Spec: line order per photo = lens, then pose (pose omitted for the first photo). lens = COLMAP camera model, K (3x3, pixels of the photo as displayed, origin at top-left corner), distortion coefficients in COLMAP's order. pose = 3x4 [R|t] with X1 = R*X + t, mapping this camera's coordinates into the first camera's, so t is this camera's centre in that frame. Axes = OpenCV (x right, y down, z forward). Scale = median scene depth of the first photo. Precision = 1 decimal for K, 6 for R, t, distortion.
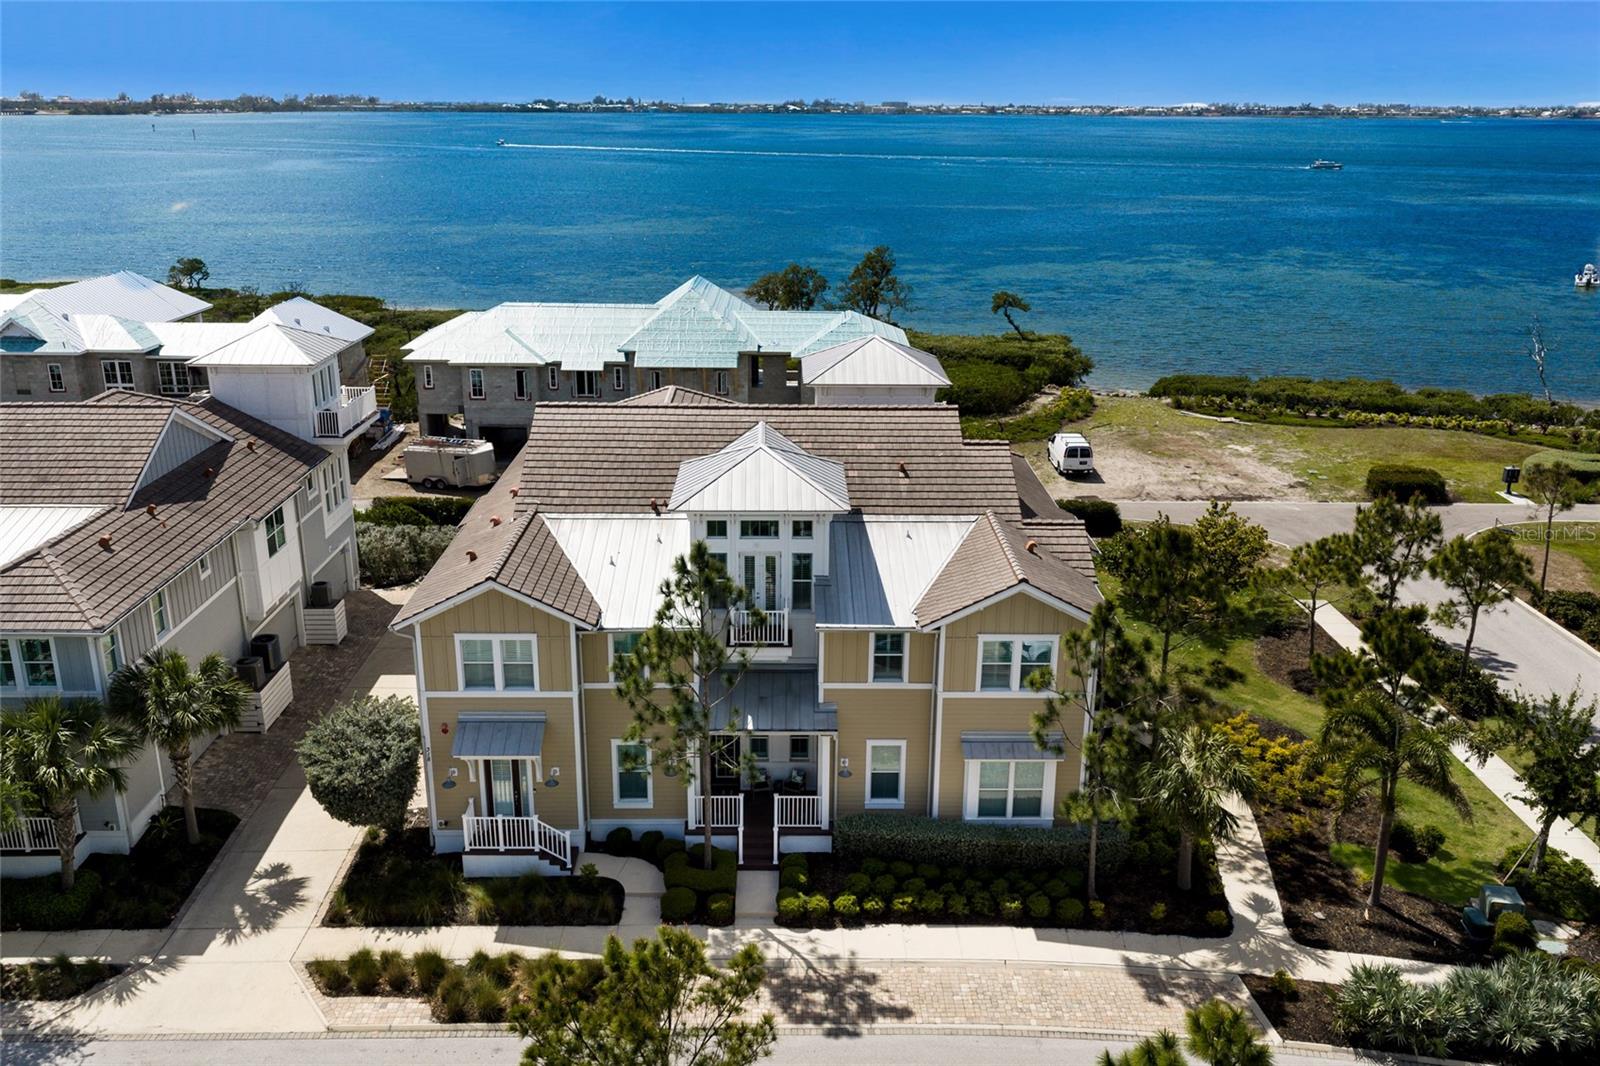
lens RADIAL K [[1334.1, 0, 800.0], [0, 1334.1, 533.0], [0, 0, 1]] dist [0.041347, -0.066191]
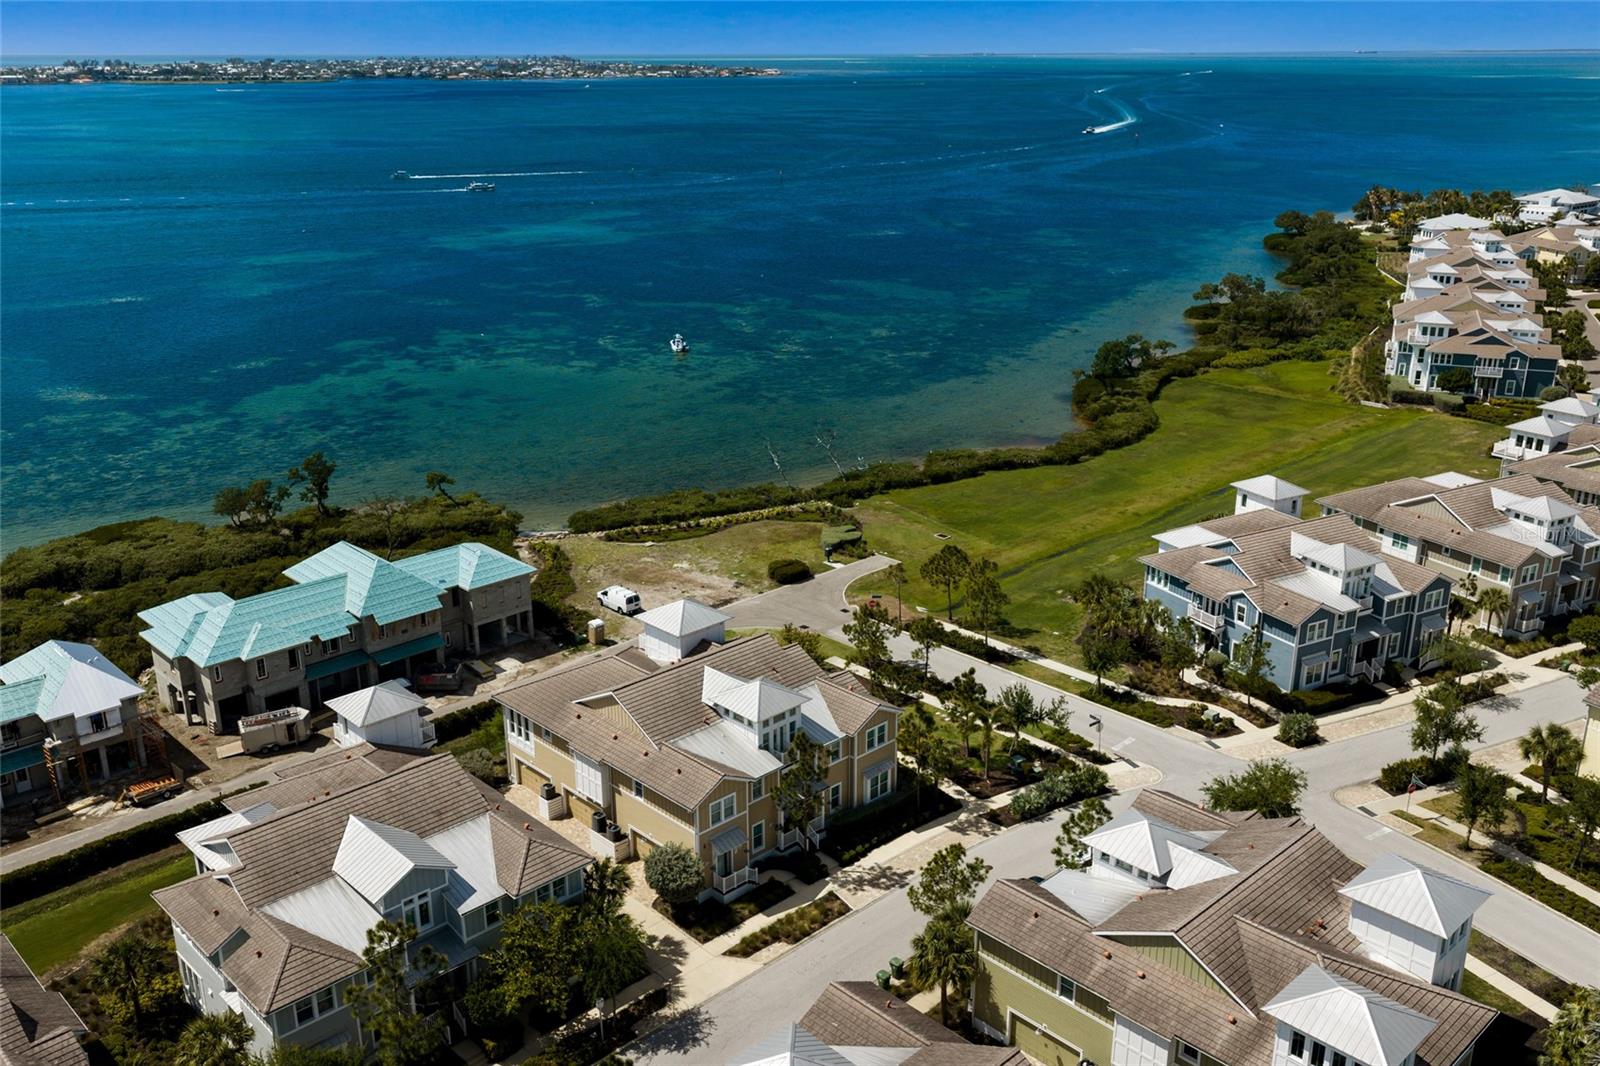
lens RADIAL K [[1401.6, 0, 808.8], [0, 1401.6, 527.8], [0, 0, 1]] dist [0.049047, -0.086204]
pose [[0.725014, -0.230082, 0.649166, -1.532328], [0.218127, 0.970738, 0.100443, -0.568488], [-0.653280, 0.068779, 0.753986, -0.931451]]
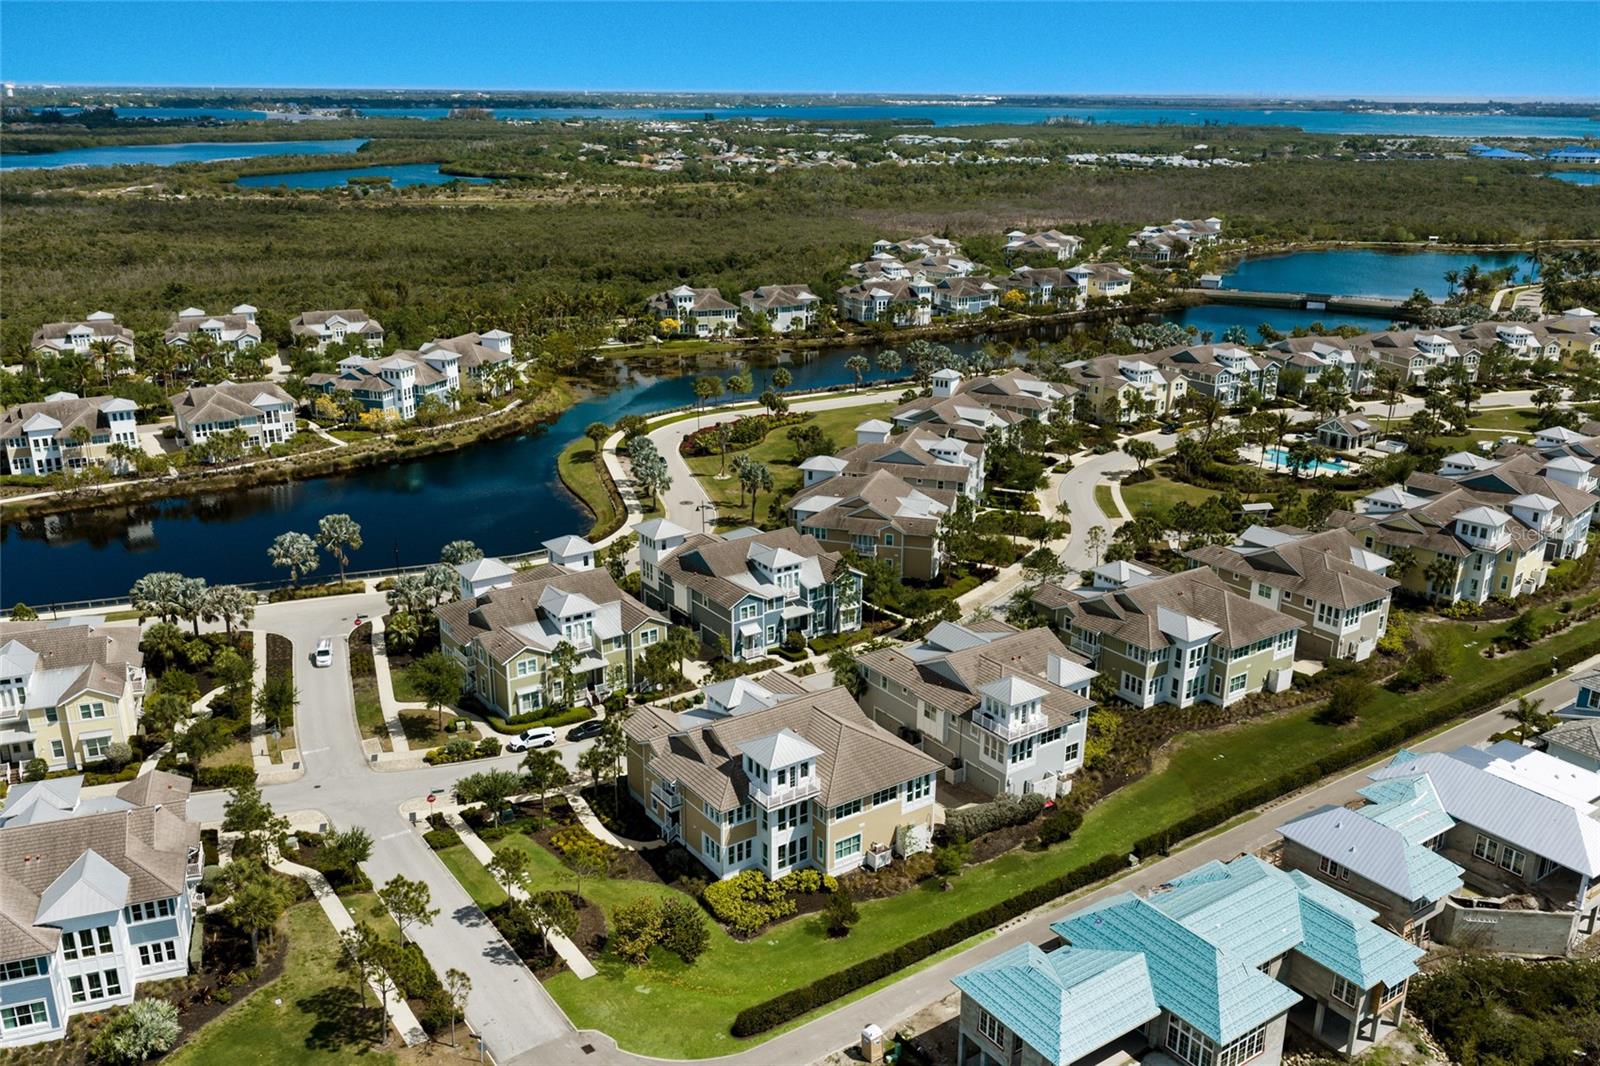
lens RADIAL K [[1312.6, 0, 796.1], [0, 1312.6, 540.8], [0, 0, 1]] dist [0.042085, -0.063995]
pose [[-0.823783, 0.168342, -0.541334, 1.523087], [-0.186275, 0.821495, 0.538932, -2.094163], [0.535429, 0.544800, -0.645375, 2.991719]]
